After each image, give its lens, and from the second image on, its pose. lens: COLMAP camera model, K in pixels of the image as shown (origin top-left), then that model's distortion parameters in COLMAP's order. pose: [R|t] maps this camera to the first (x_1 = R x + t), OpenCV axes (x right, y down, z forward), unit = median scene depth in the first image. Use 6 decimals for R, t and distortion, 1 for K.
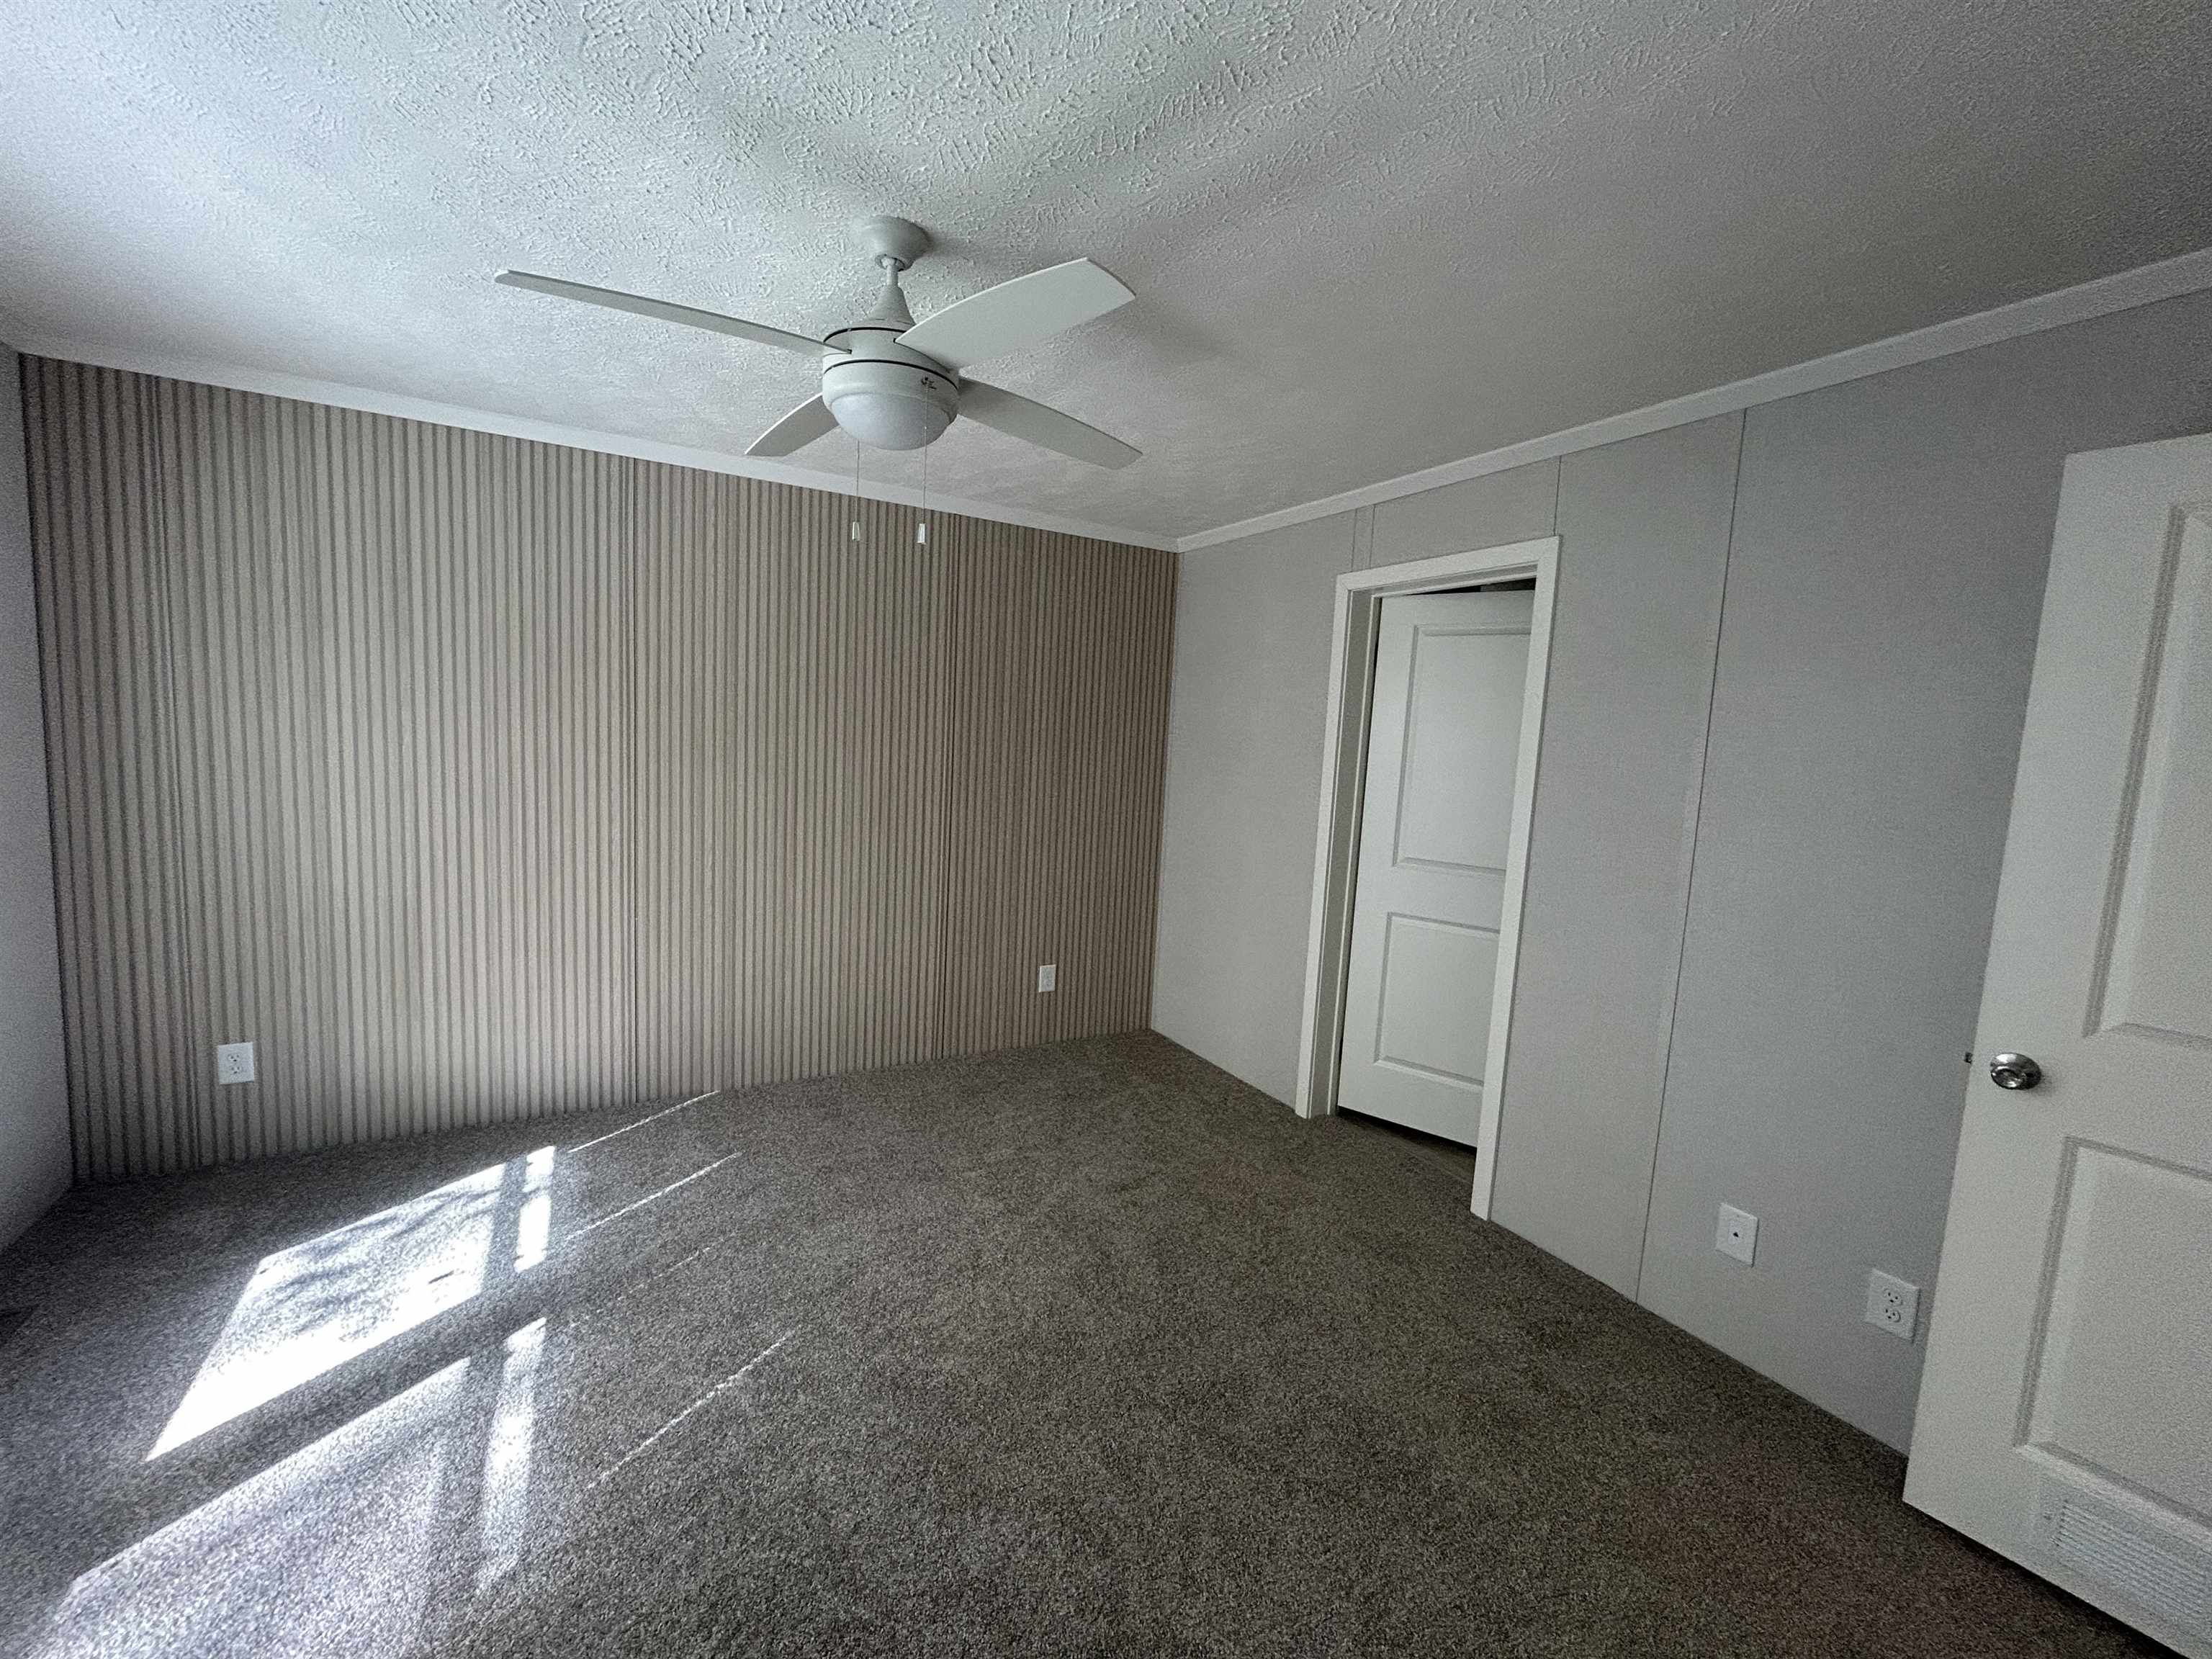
lens RADIAL K [[887.6, 0, 1099.7], [0, 887.6, 827.1], [0, 0, 1]] dist [-0.001135, -0.000271]
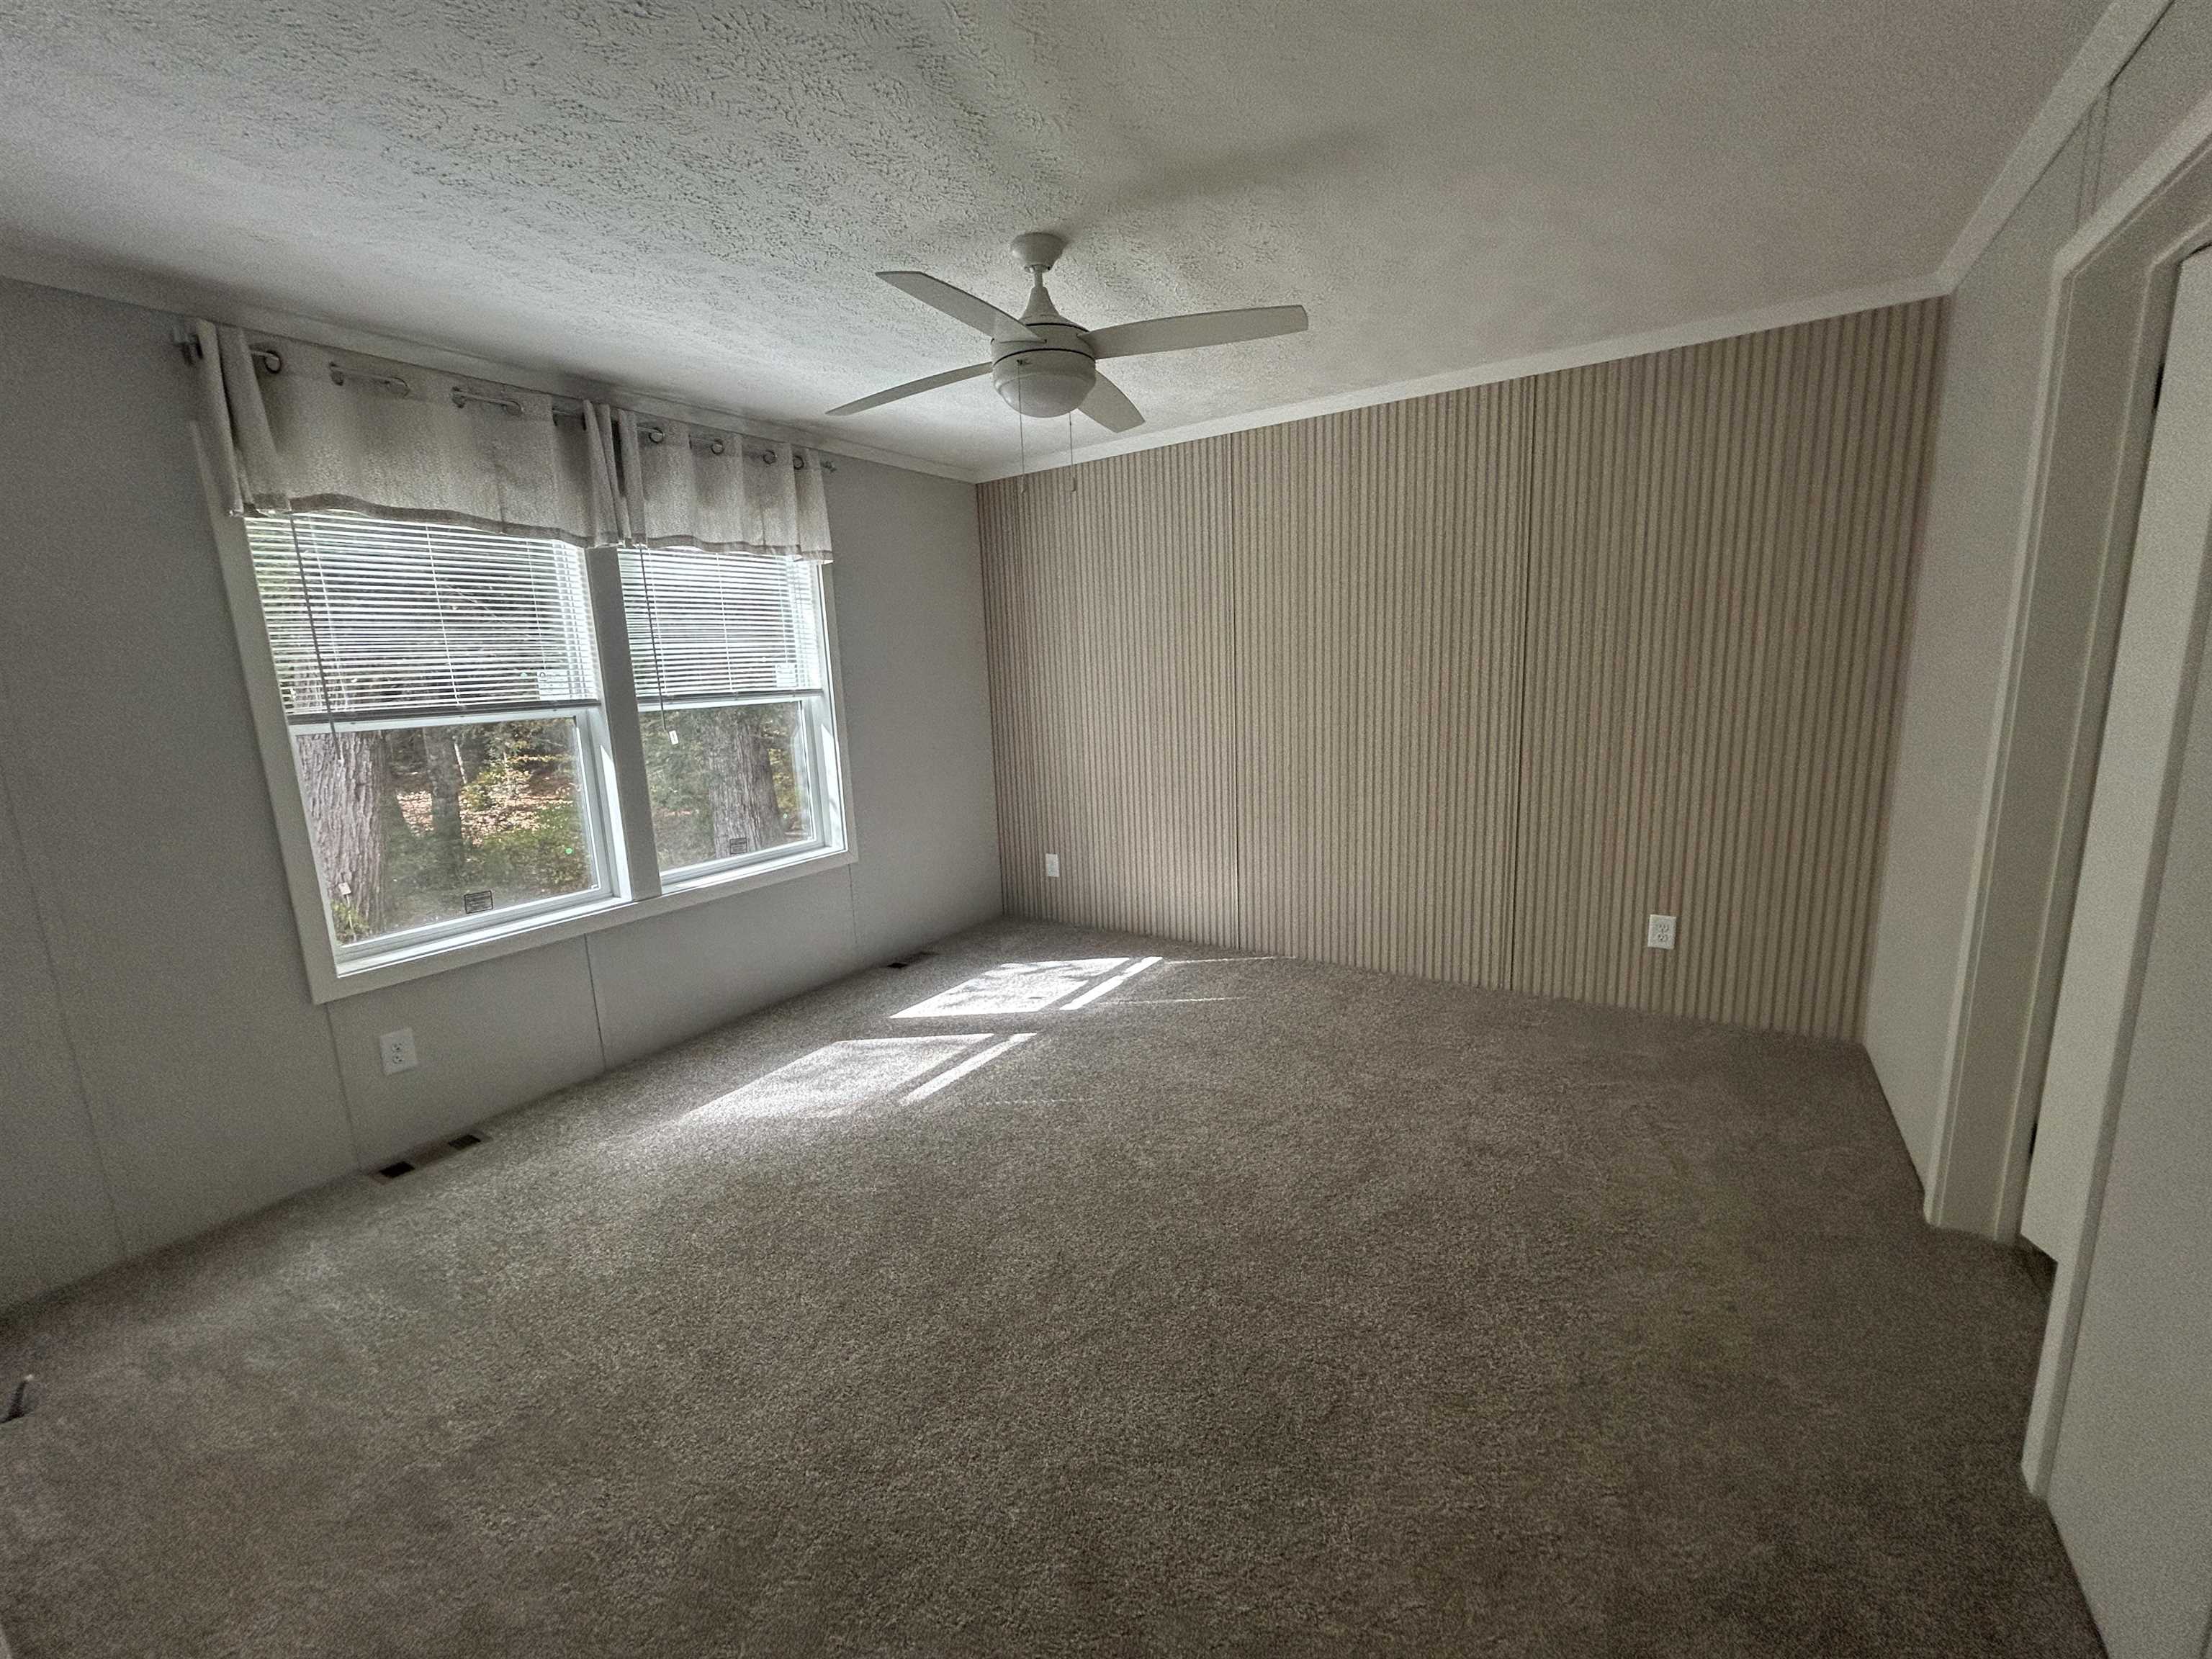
lens RADIAL K [[887.6, 0, 1099.7], [0, 887.6, 827.1], [0, 0, 1]] dist [-0.001135, -0.000271]
pose [[0.444602, 0.092809, -0.890907, 0.622844], [-0.025843, 0.995533, 0.090812, 0.028412], [0.895355, -0.017352, 0.445014, 0.303747]]
